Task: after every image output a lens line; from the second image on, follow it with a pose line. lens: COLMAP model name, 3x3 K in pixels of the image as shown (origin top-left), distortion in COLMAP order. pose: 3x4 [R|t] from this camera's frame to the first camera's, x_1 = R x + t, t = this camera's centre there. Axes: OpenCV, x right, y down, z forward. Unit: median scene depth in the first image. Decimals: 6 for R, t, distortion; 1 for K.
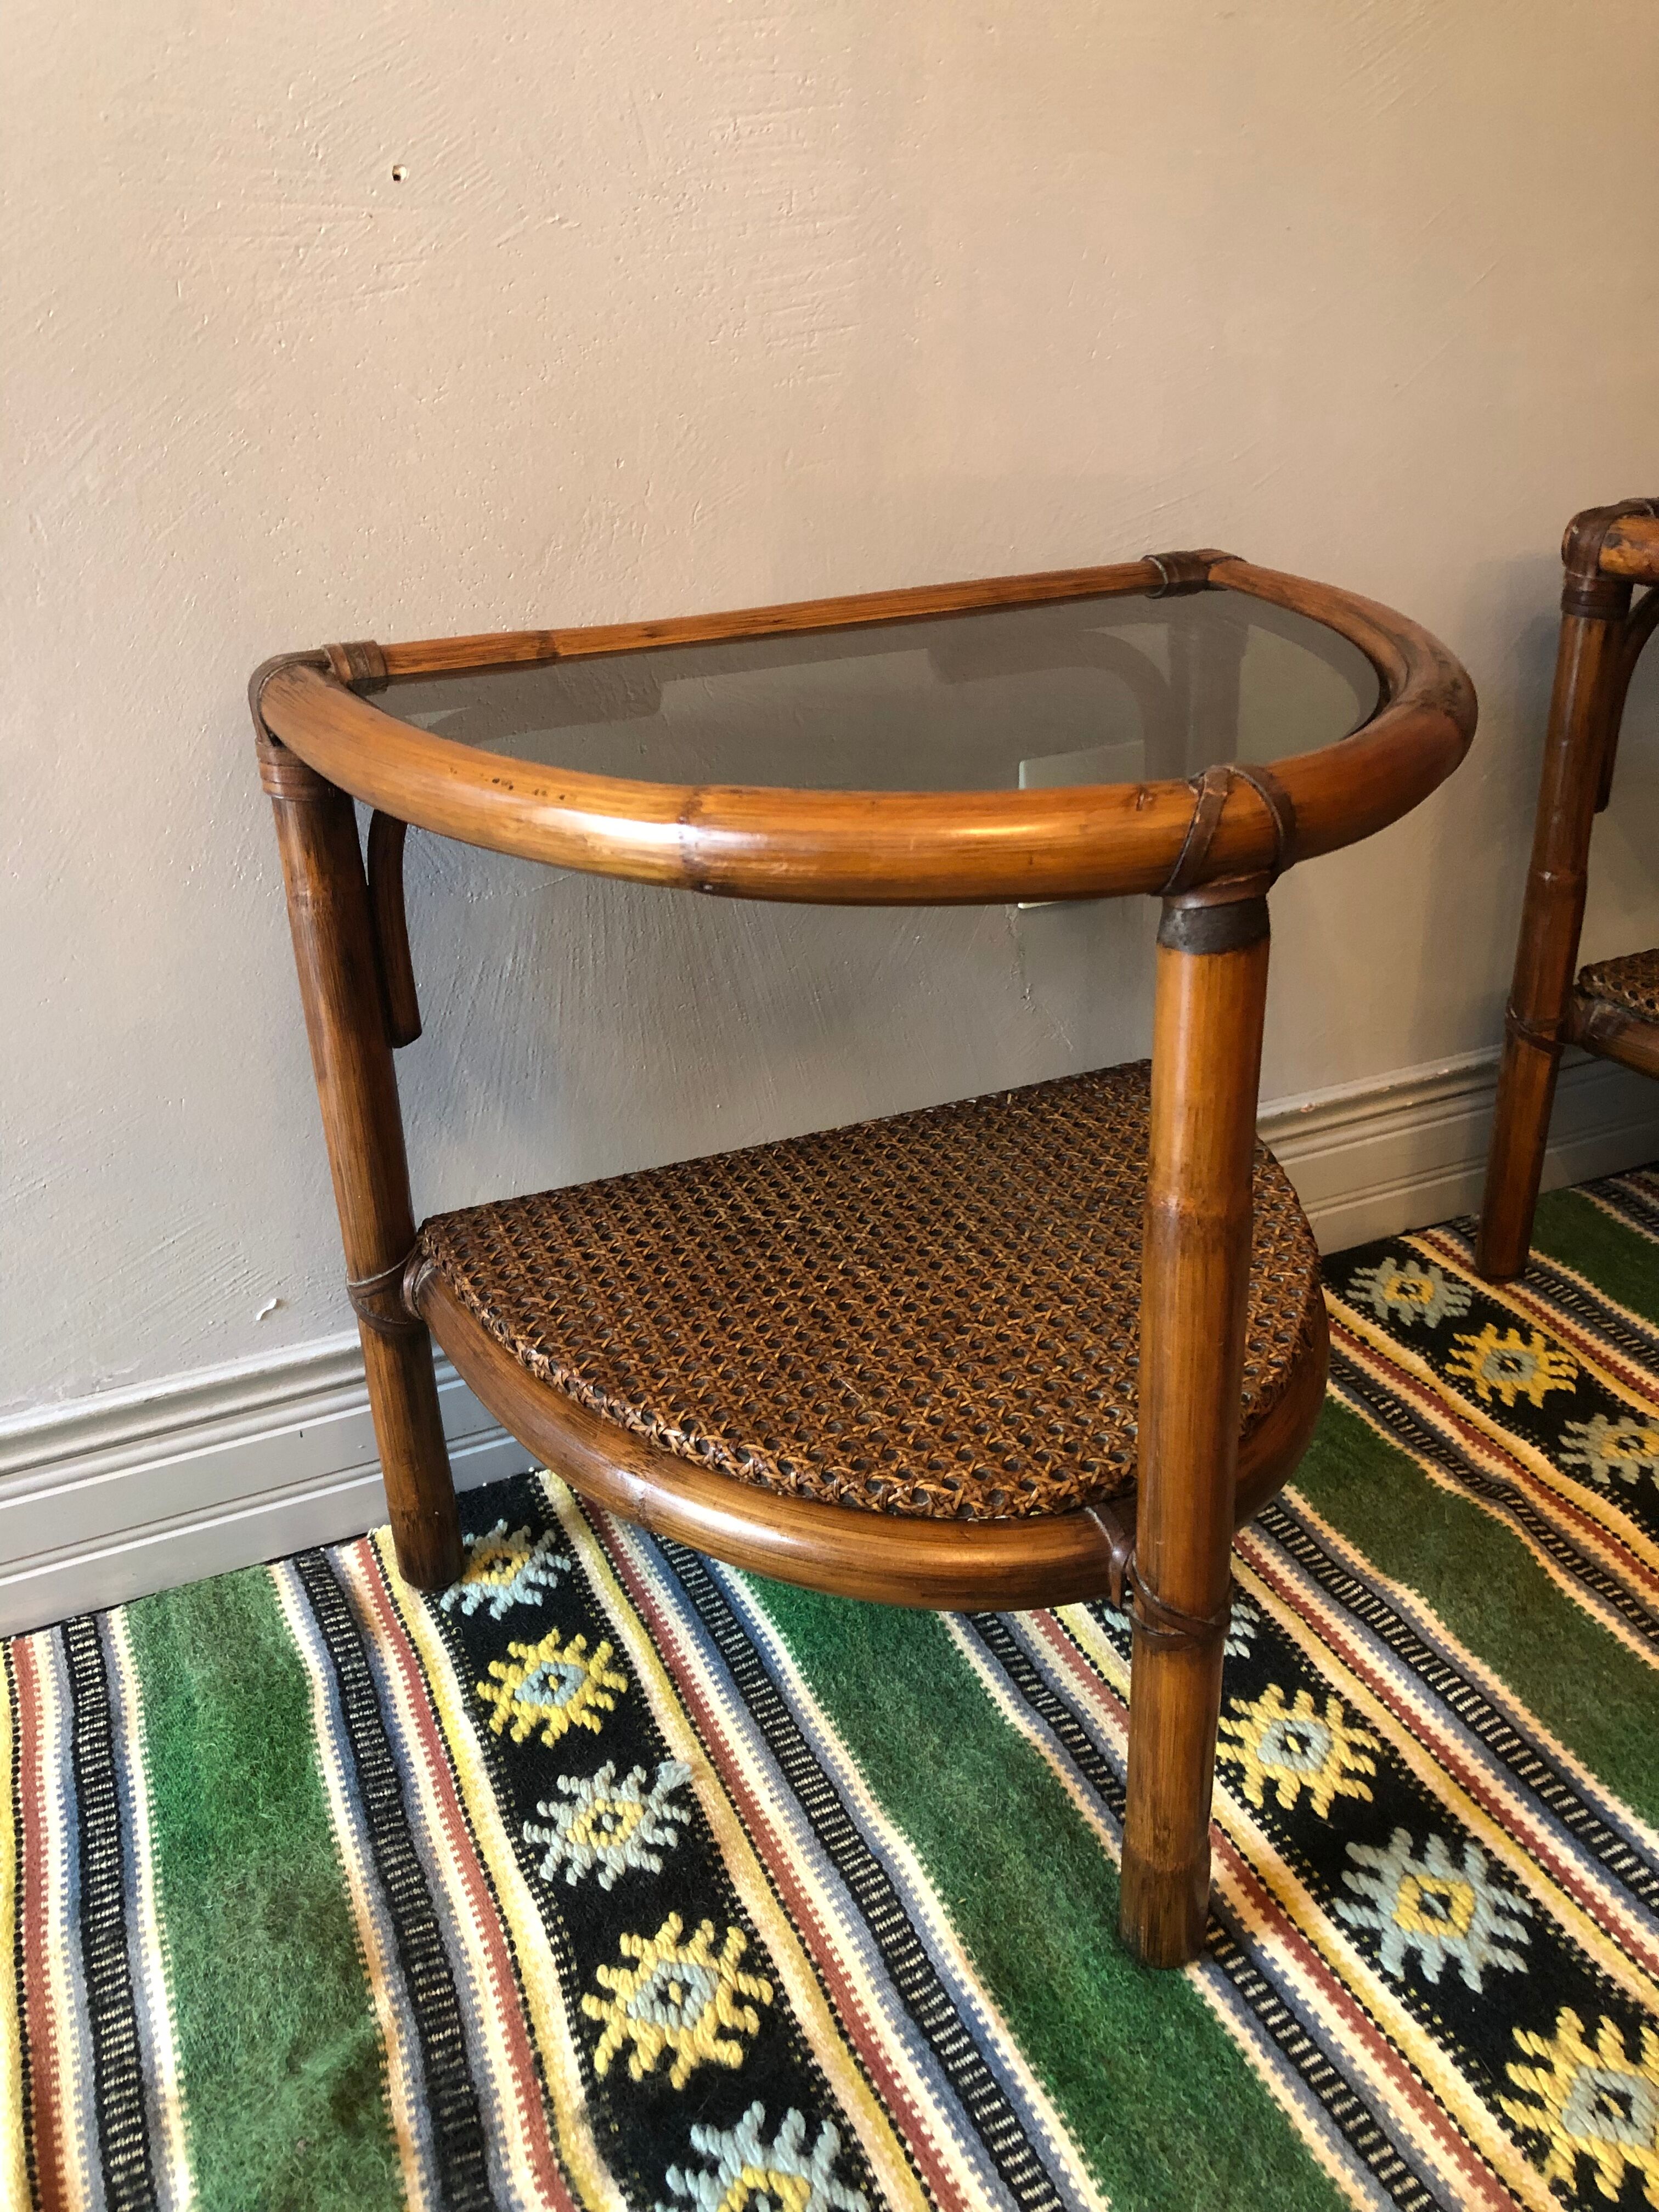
lens RADIAL K [[1805.0, 0, 826.8], [0, 1805.0, 1072.5], [0, 0, 1]] dist [0.023707, -0.018570]
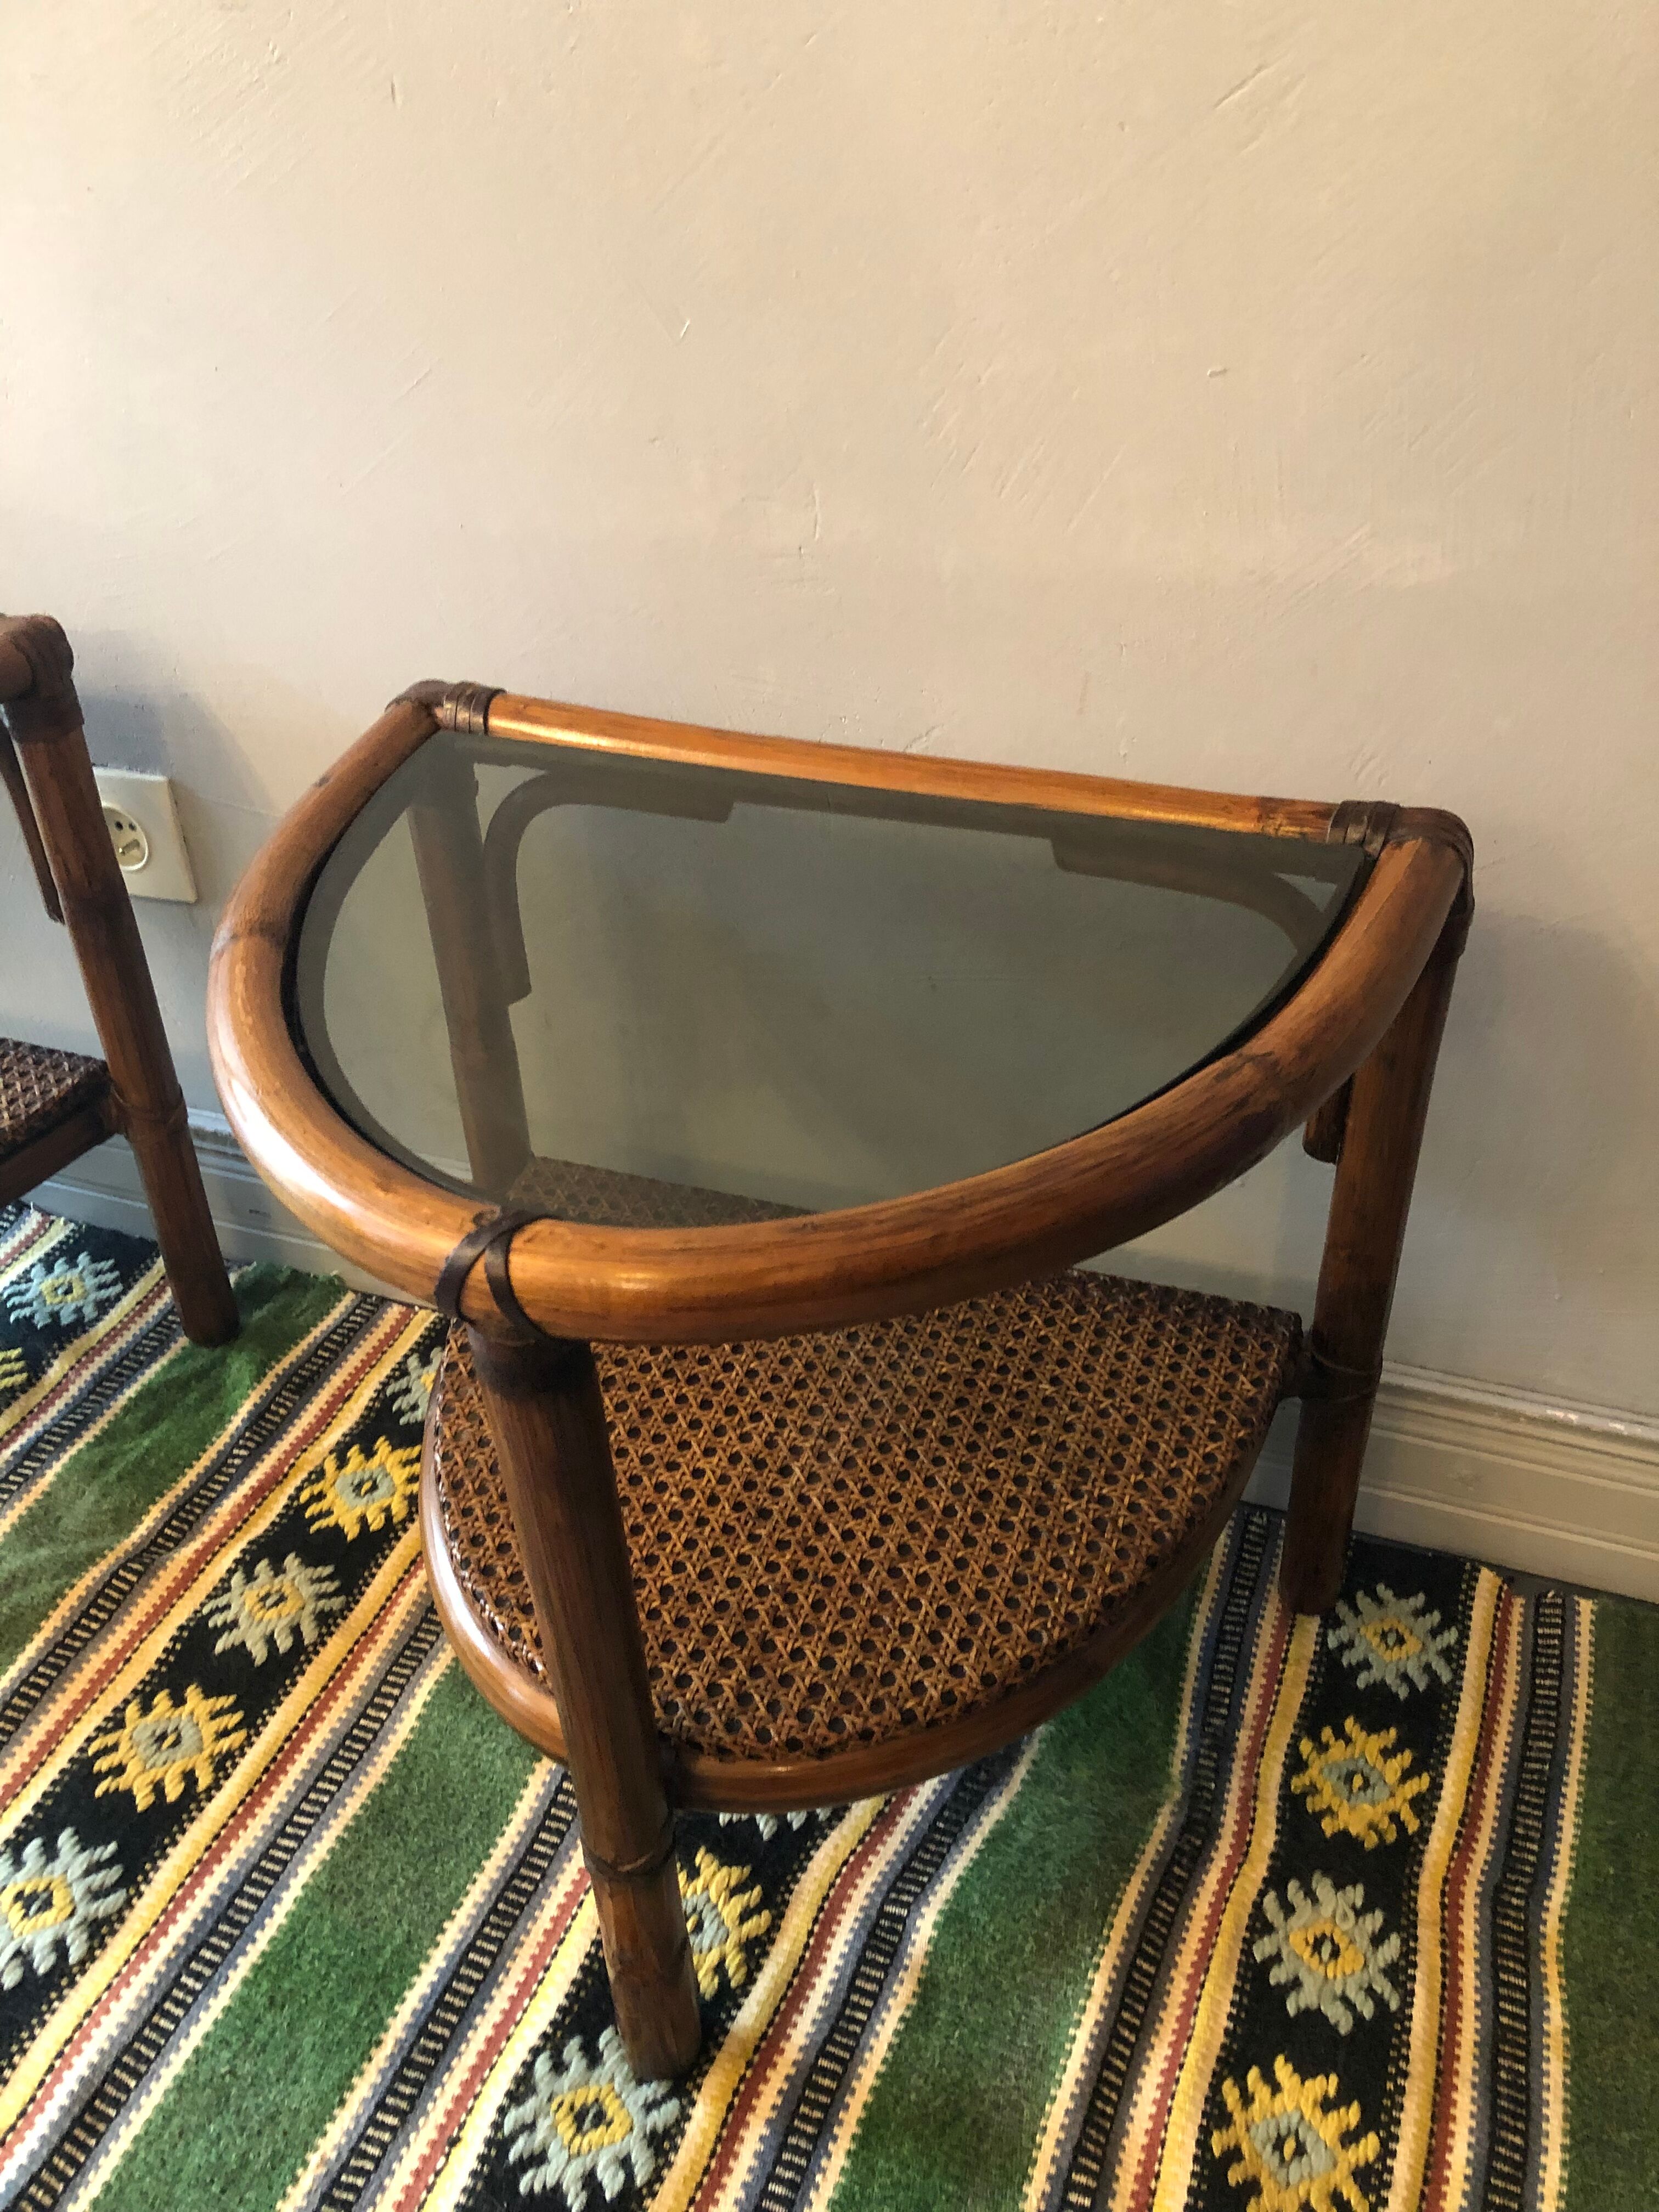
lens RADIAL K [[1805.0, 0, 870.8], [0, 1805.0, 1103.6], [0, 0, 1]] dist [0.023707, -0.018570]
pose [[0.735451, 0.411822, -0.538065, 1.388975], [-0.297462, 0.909721, 0.289695, -0.541380], [0.608792, -0.053003, 0.791557, 0.527027]]
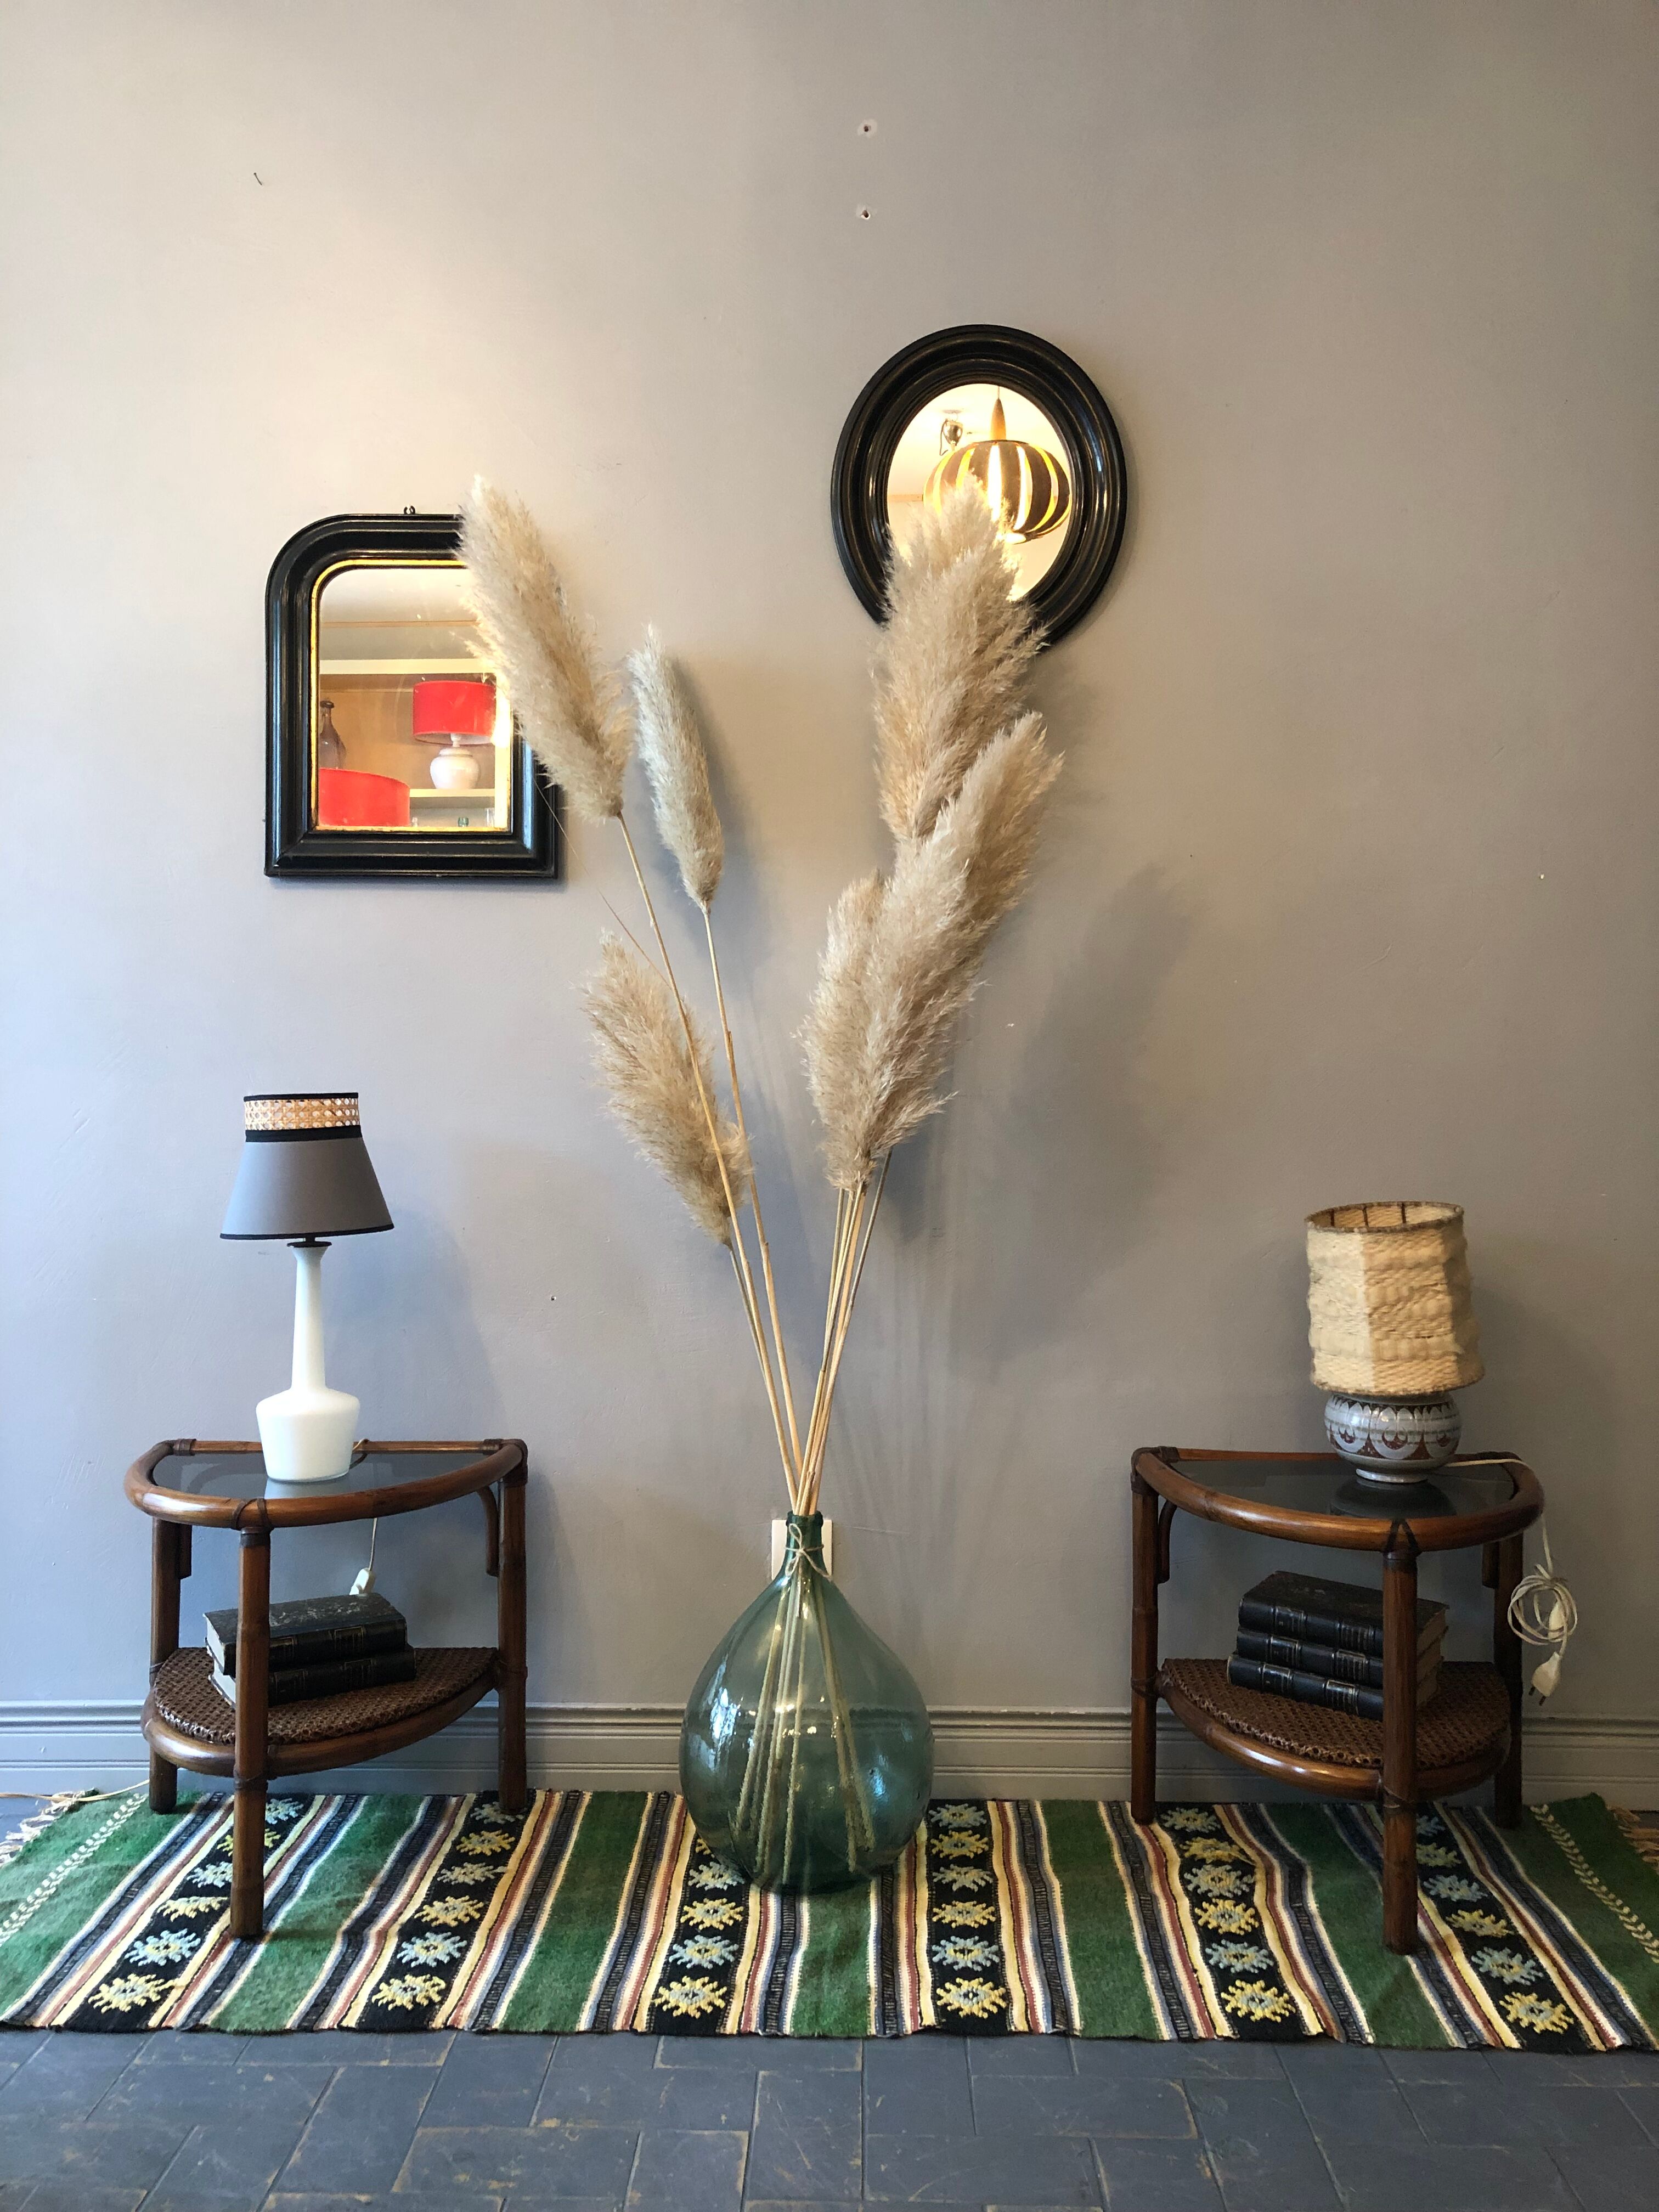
lens RADIAL K [[1805.0, 0, 835.3], [0, 1805.0, 1086.1], [0, 0, 1]] dist [0.023707, -0.018570]
pose [[0.909021, 0.037683, -0.415044, 1.457504], [-0.207191, 0.904970, -0.371620, 0.237677], [0.361598, 0.423804, 0.830444, -1.559985]]
